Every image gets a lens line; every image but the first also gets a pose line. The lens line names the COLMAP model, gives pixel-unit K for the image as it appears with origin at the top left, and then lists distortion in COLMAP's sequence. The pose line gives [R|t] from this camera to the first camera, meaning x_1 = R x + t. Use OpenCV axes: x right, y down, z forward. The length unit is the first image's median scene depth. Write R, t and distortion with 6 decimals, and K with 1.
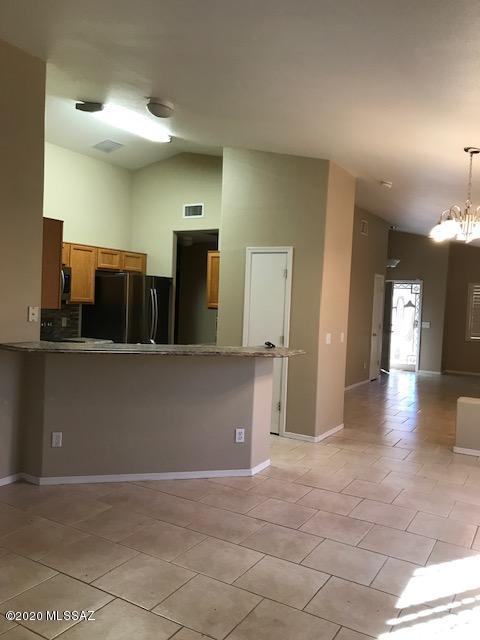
lens RADIAL K [[529.6, 0, 242.2], [0, 529.6, 316.2], [0, 0, 1]] dist [0.029386, -0.016448]
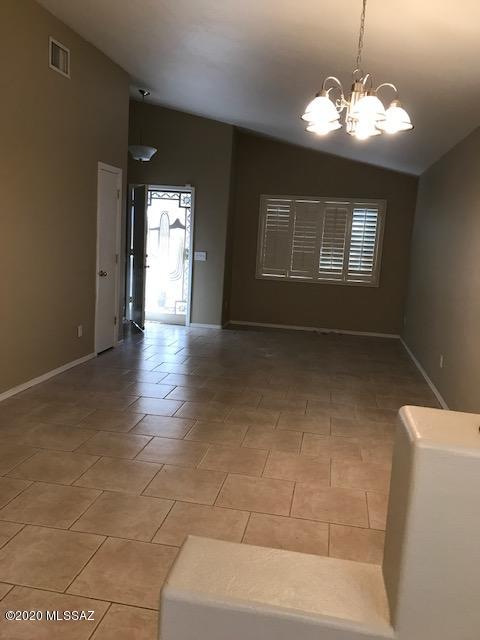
lens RADIAL K [[529.6, 0, 242.2], [0, 529.6, 316.2], [0, 0, 1]] dist [0.029386, -0.016448]
pose [[0.940355, -0.036745, 0.338206, 0.167118], [-0.009313, 0.990996, 0.133564, 0.001935], [-0.340068, -0.128747, 0.931546, 0.352163]]
